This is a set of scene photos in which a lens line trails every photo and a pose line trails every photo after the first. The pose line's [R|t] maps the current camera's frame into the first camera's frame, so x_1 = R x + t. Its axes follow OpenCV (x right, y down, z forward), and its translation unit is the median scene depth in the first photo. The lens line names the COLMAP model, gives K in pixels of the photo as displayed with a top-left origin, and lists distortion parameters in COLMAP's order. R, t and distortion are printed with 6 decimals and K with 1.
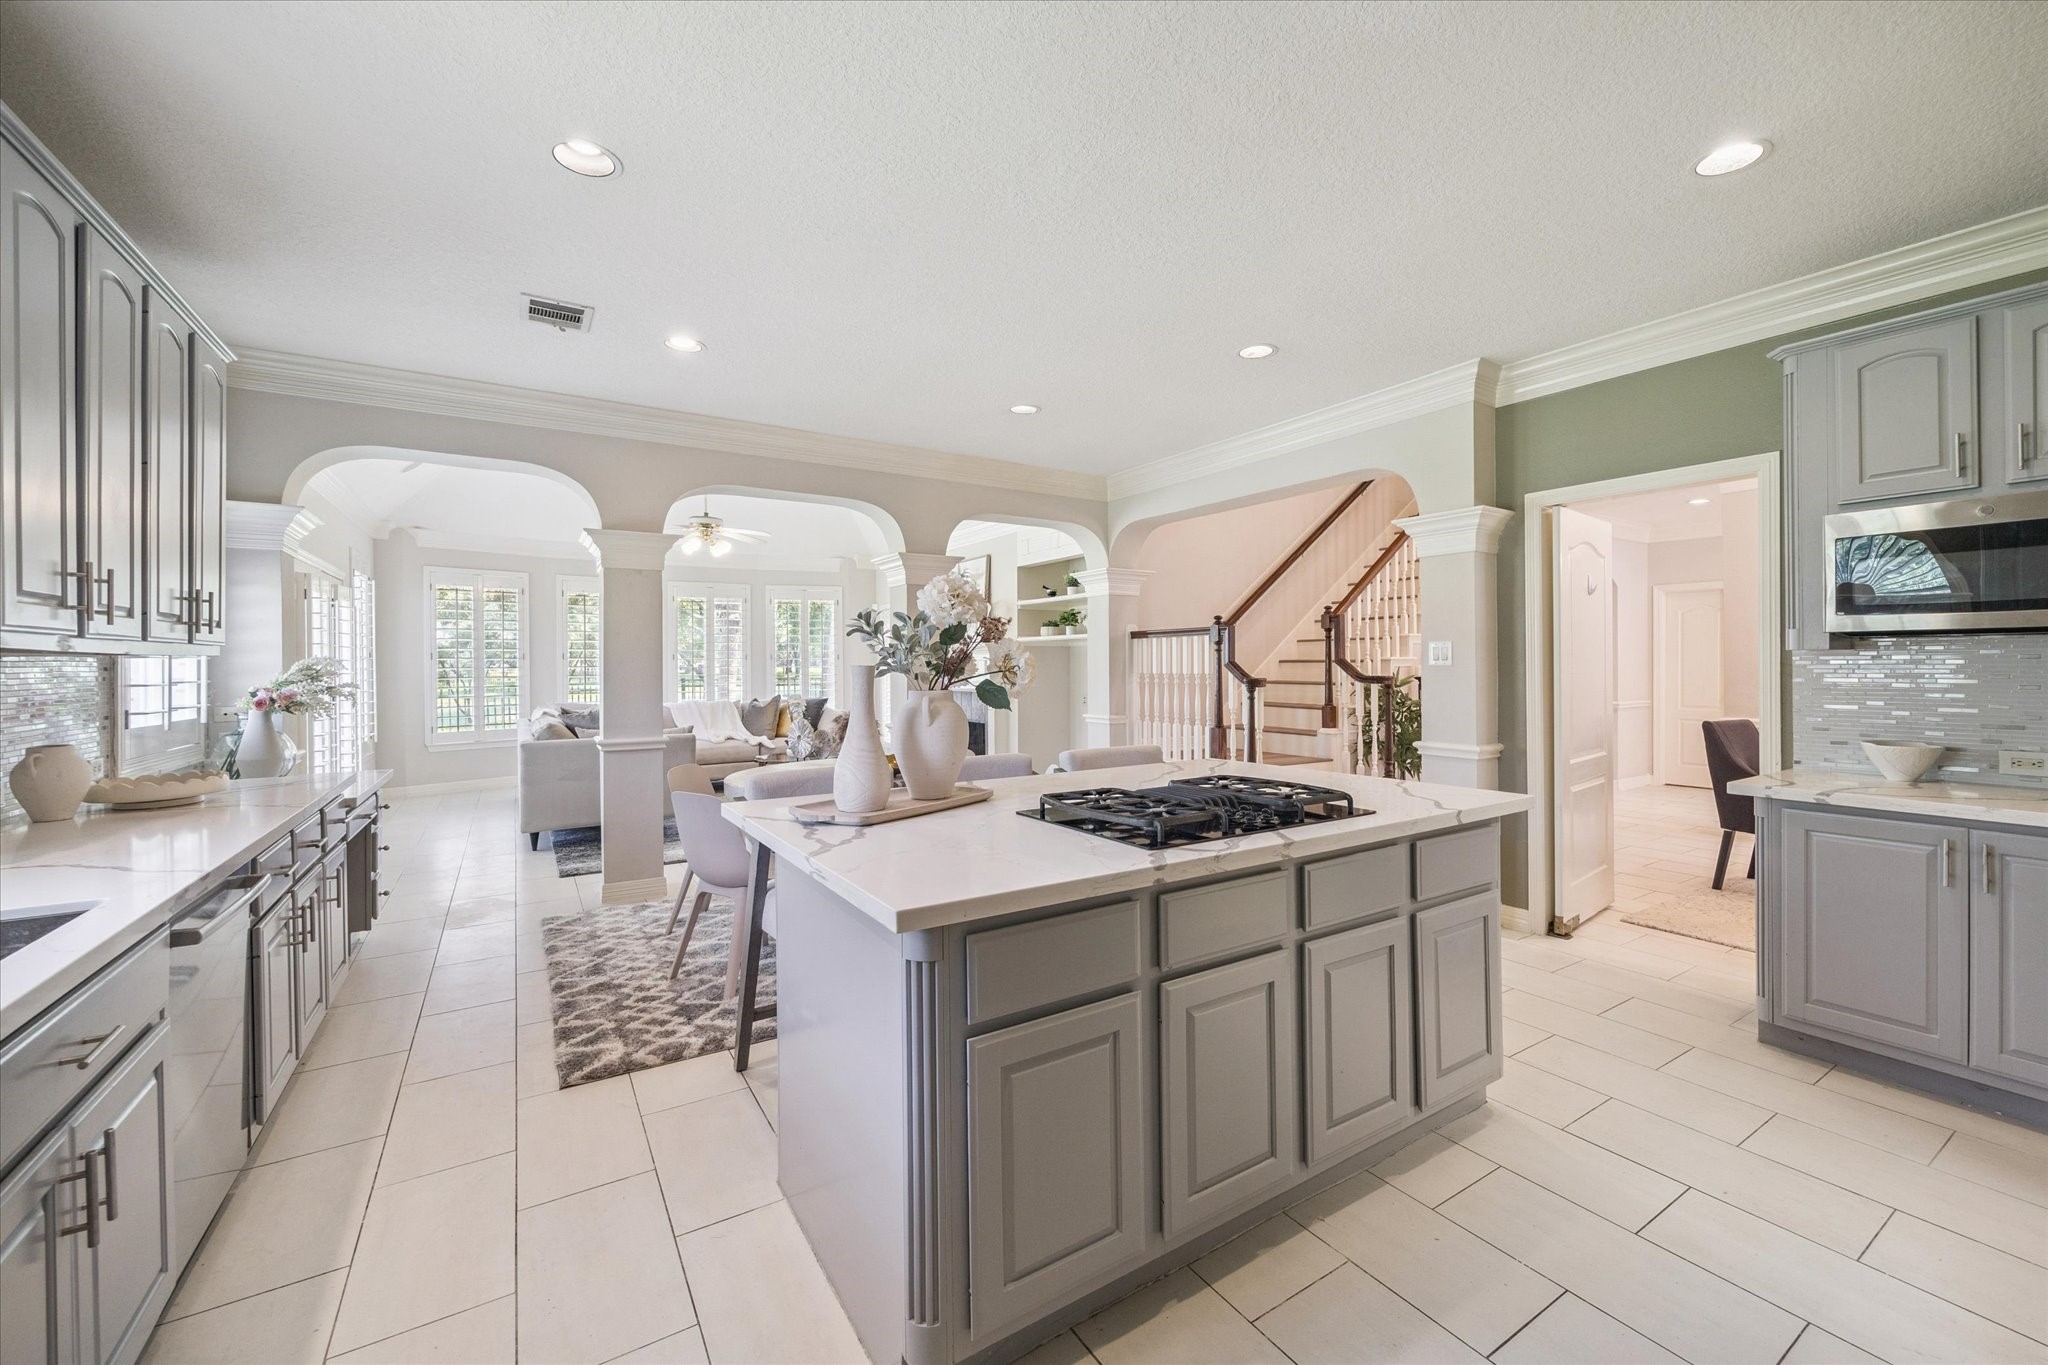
lens RADIAL K [[805.7, 0, 1026.3], [0, 805.7, 690.6], [0, 0, 1]] dist [-0.001465, -0.000071]
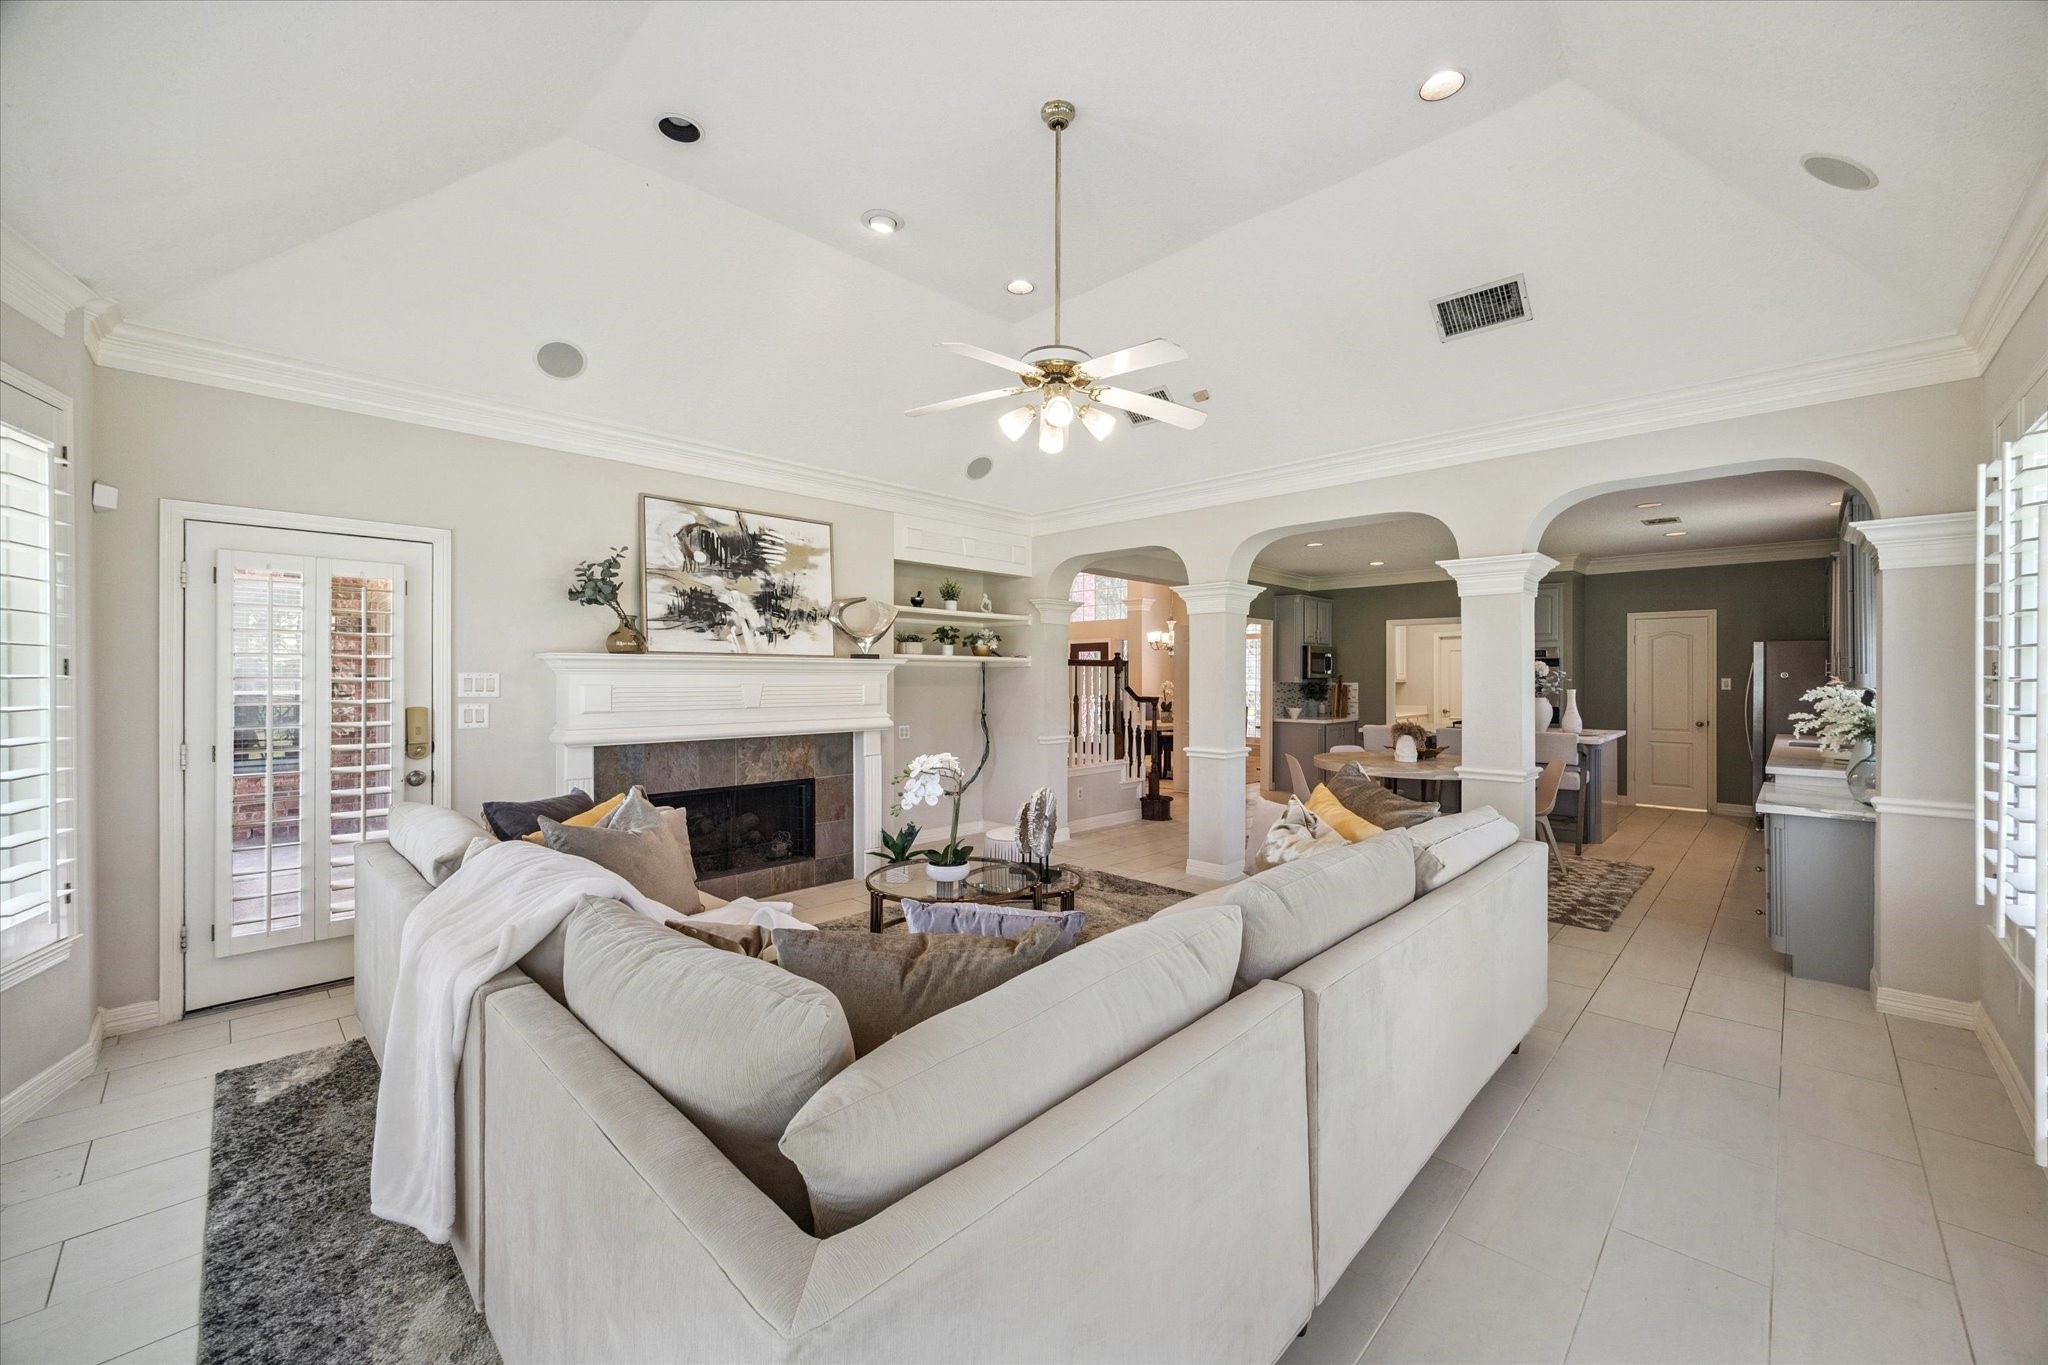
lens RADIAL K [[805.7, 0, 1026.3], [0, 805.7, 690.6], [0, 0, 1]] dist [-0.001465, -0.000071]
pose [[-0.221252, -0.004259, 0.975207, -0.808509], [0.030780, 0.999462, 0.011348, -0.037852], [-0.974731, 0.032528, -0.221002, 1.097869]]
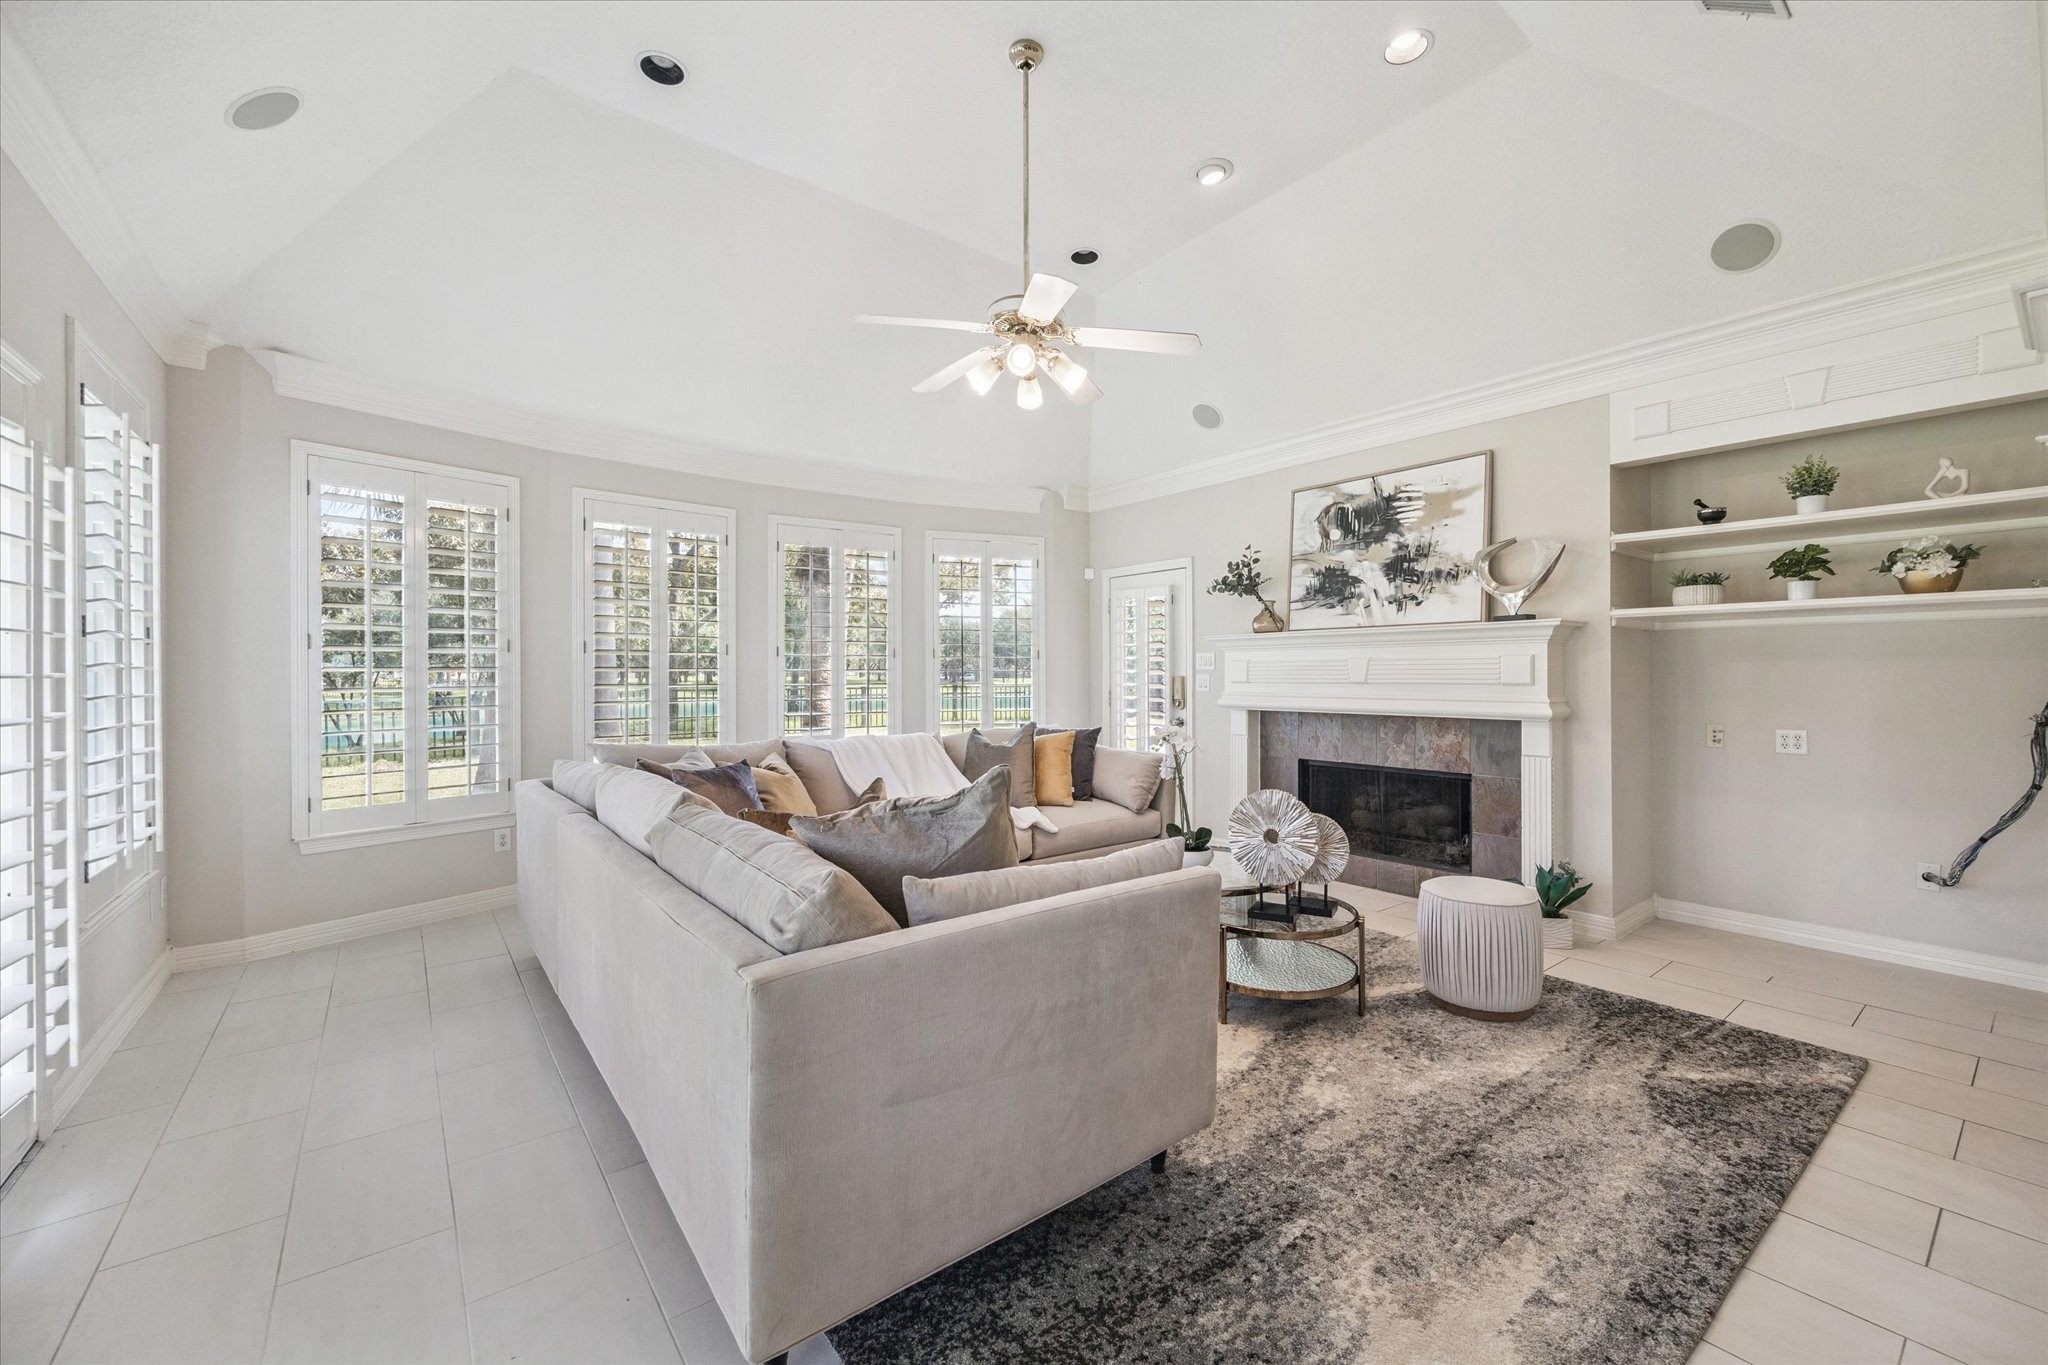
lens RADIAL K [[823.2, 0, 1055.6], [0, 823.2, 678.8], [0, 0, 1]] dist [0.002413, 0.000210]
pose [[0.993990, 0.003919, 0.109401, -0.414223], [-0.001475, 0.999748, -0.022414, -0.011245], [-0.109462, 0.022118, 0.993745, 0.550873]]
